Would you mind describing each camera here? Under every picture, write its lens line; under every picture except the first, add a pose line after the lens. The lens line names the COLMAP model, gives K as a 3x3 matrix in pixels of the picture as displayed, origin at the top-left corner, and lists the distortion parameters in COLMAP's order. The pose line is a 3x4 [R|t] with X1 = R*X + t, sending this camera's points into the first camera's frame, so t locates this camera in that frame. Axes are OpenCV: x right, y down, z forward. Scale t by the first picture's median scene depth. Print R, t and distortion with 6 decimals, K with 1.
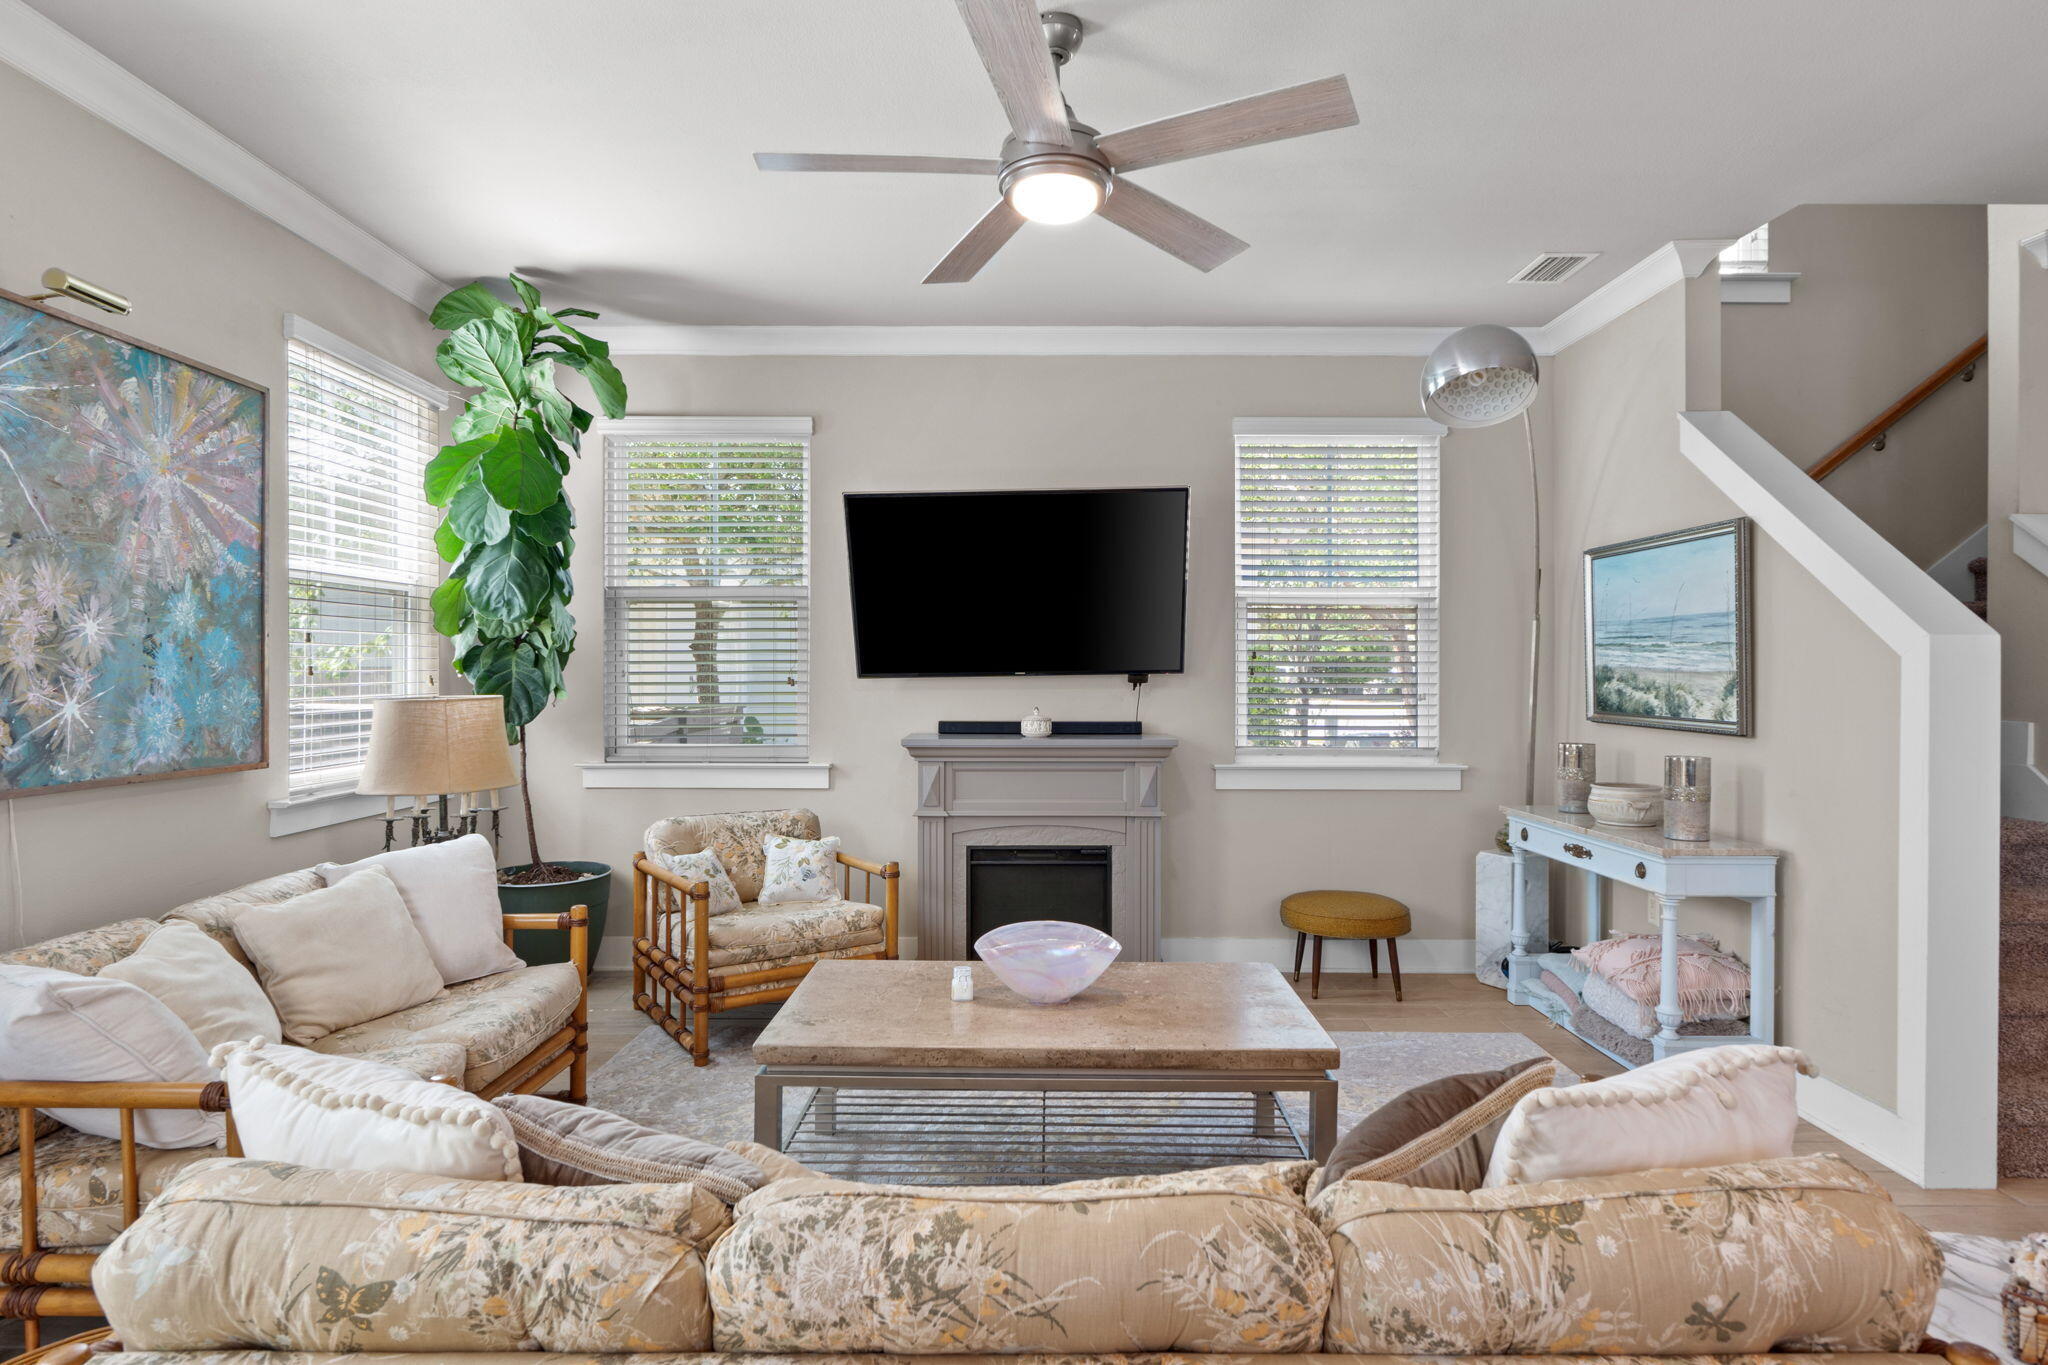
lens RADIAL K [[1123.0, 0, 1025.1], [0, 1123.0, 670.9], [0, 0, 1]] dist [-0.003968, -0.000016]
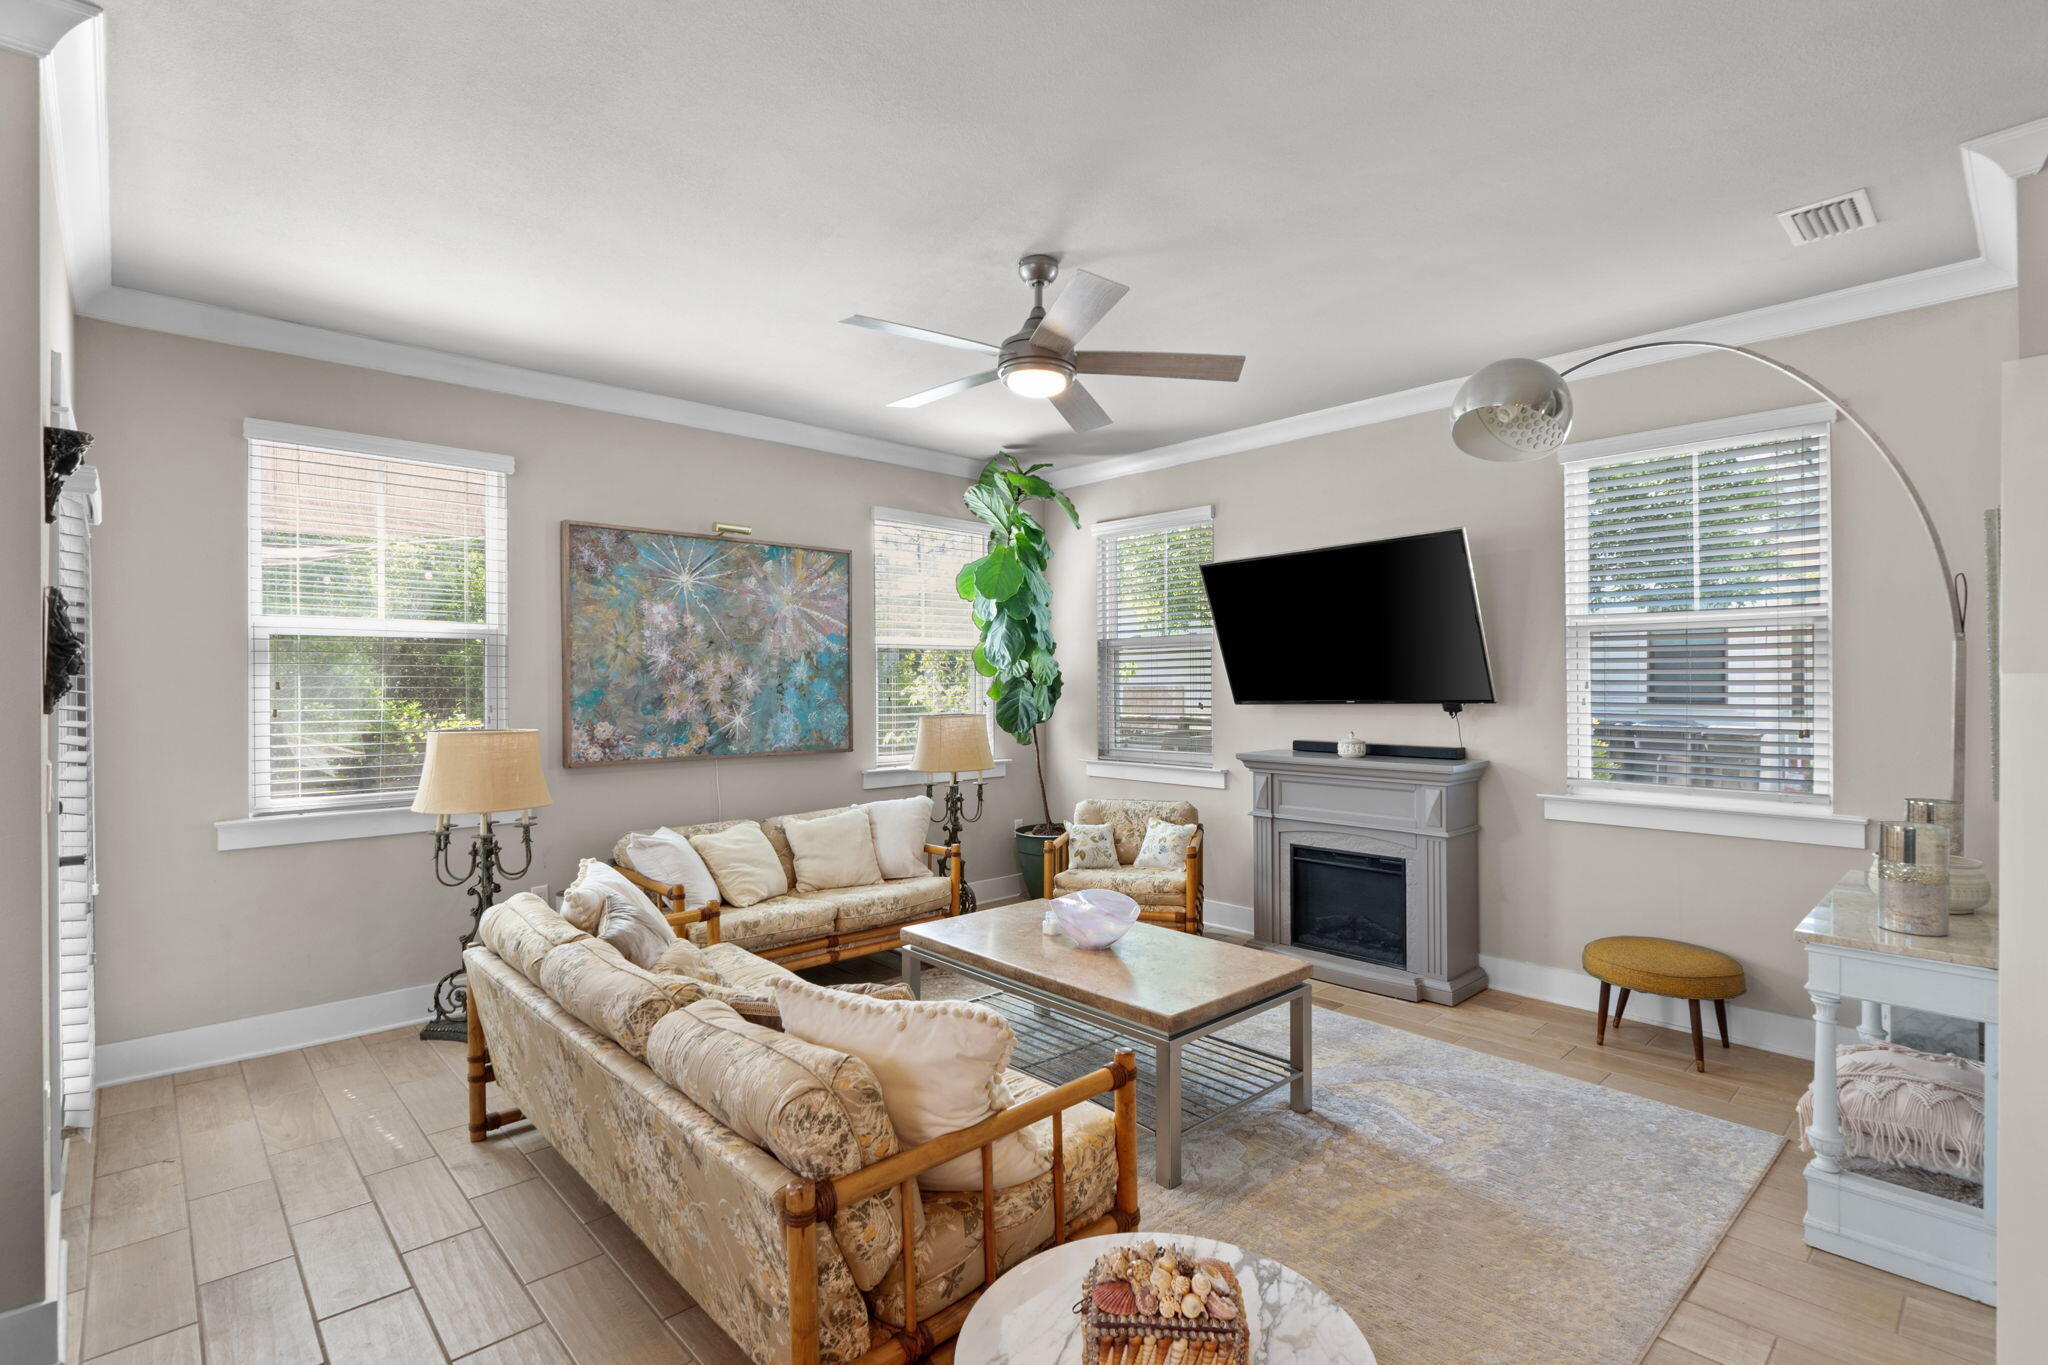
lens RADIAL K [[956.1, 0, 1031.3], [0, 956.1, 681.0], [0, 0, 1]] dist [-0.003880, -0.000547]
pose [[0.685859, -0.005943, -0.727710, 0.567445], [0.004917, 0.999982, -0.003532, -0.020394], [0.727718, -0.001156, 0.685876, 0.093710]]
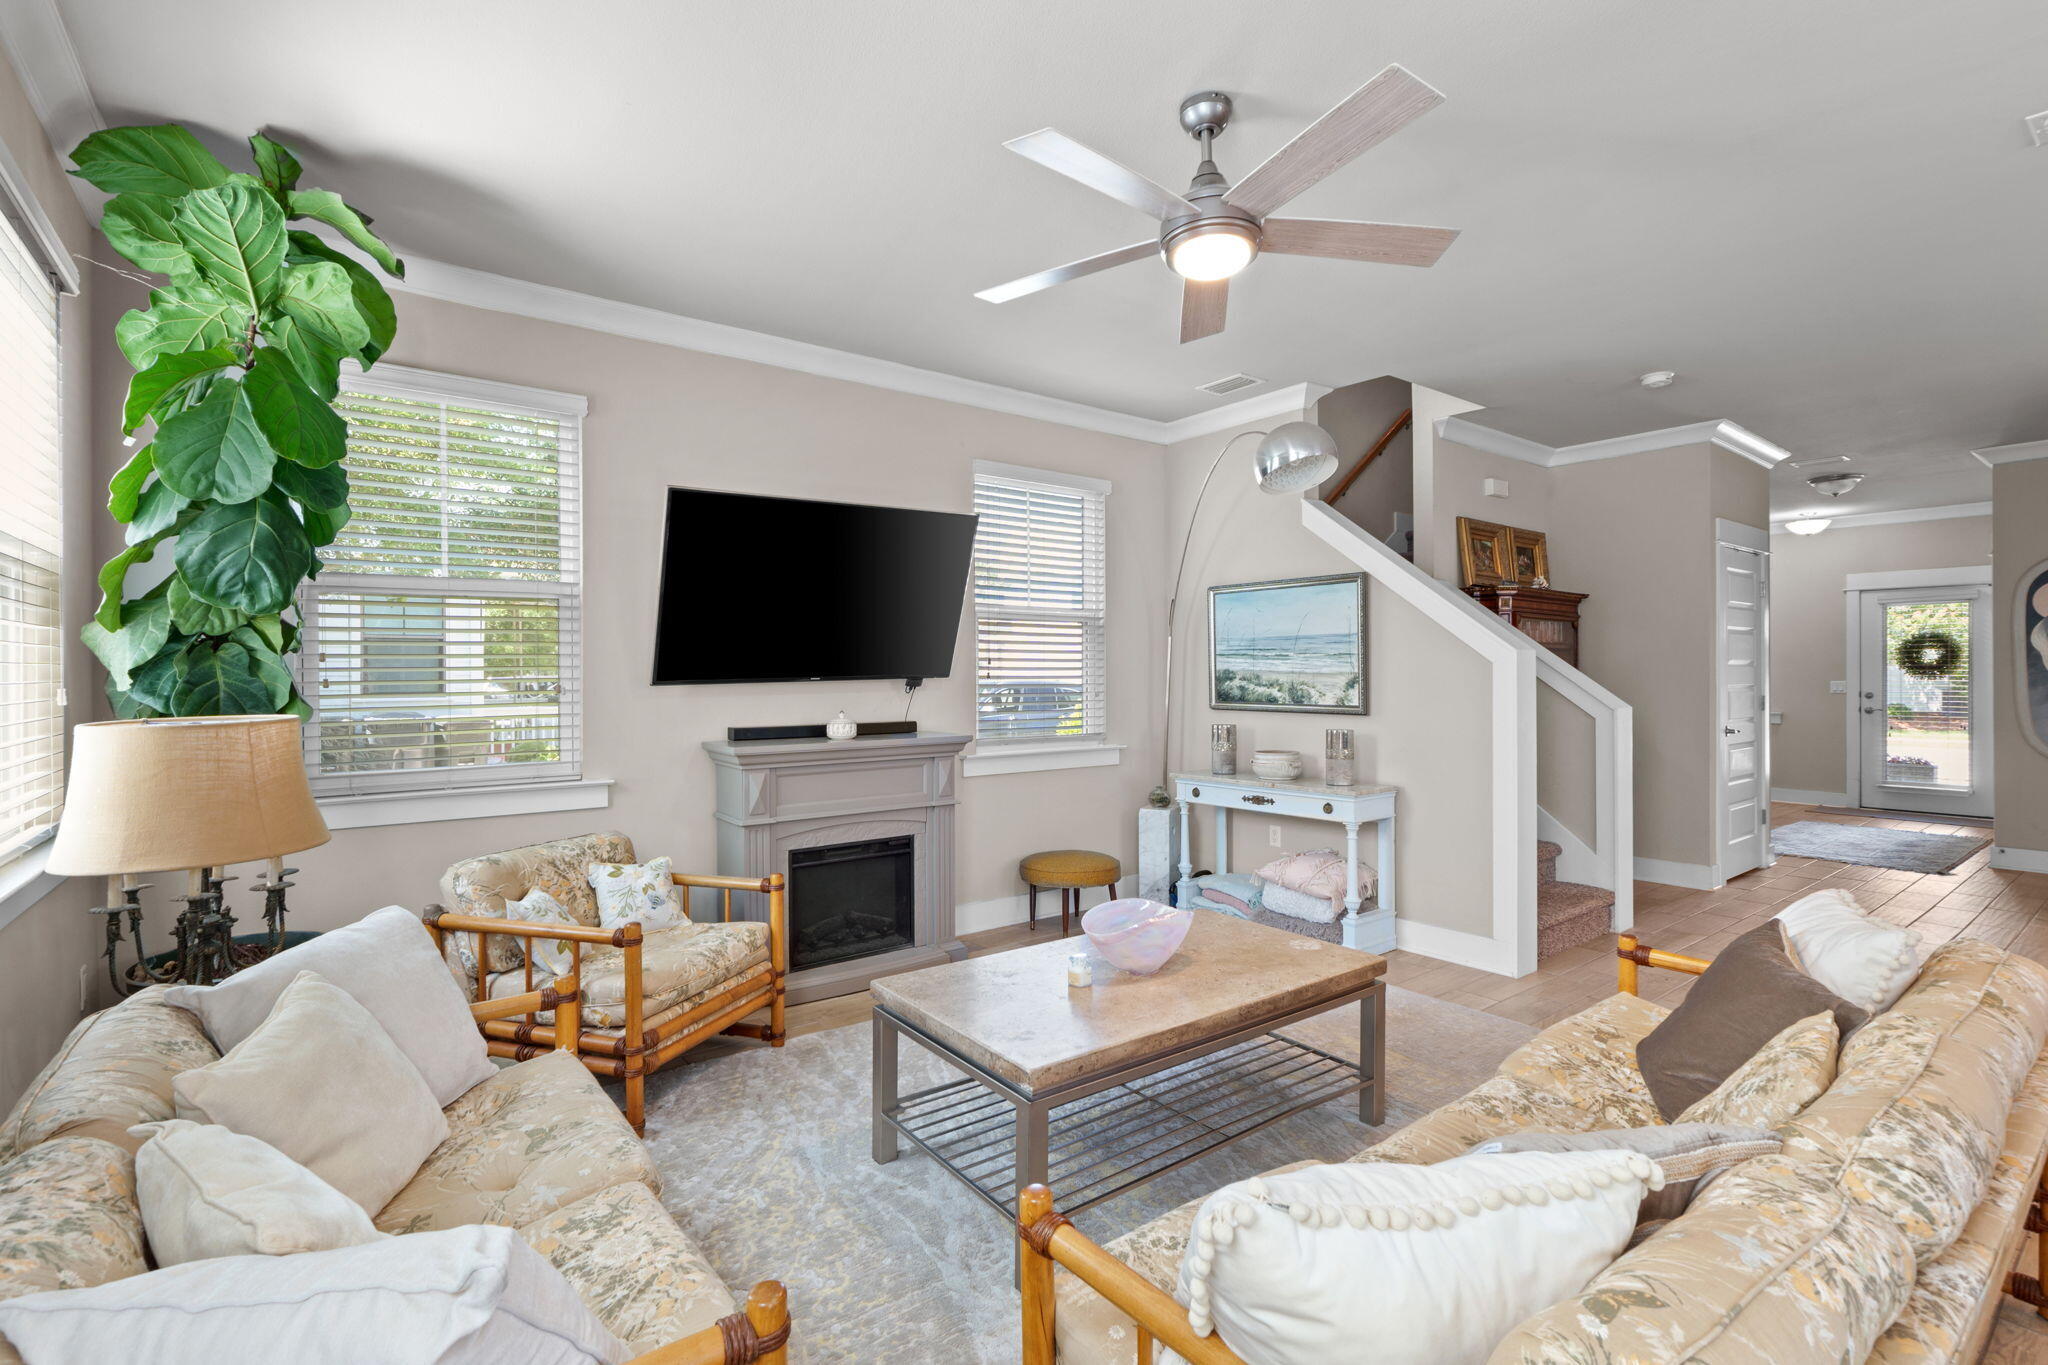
lens RADIAL K [[934.4, 0, 1028.7], [0, 934.4, 674.8], [0, 0, 1]] dist [-0.009595, 0.000620]
pose [[0.794999, -0.006431, 0.606576, -0.430575], [0.006935, 0.999975, 0.001513, -0.001428], [-0.606571, 0.003004, 0.795024, 0.226079]]
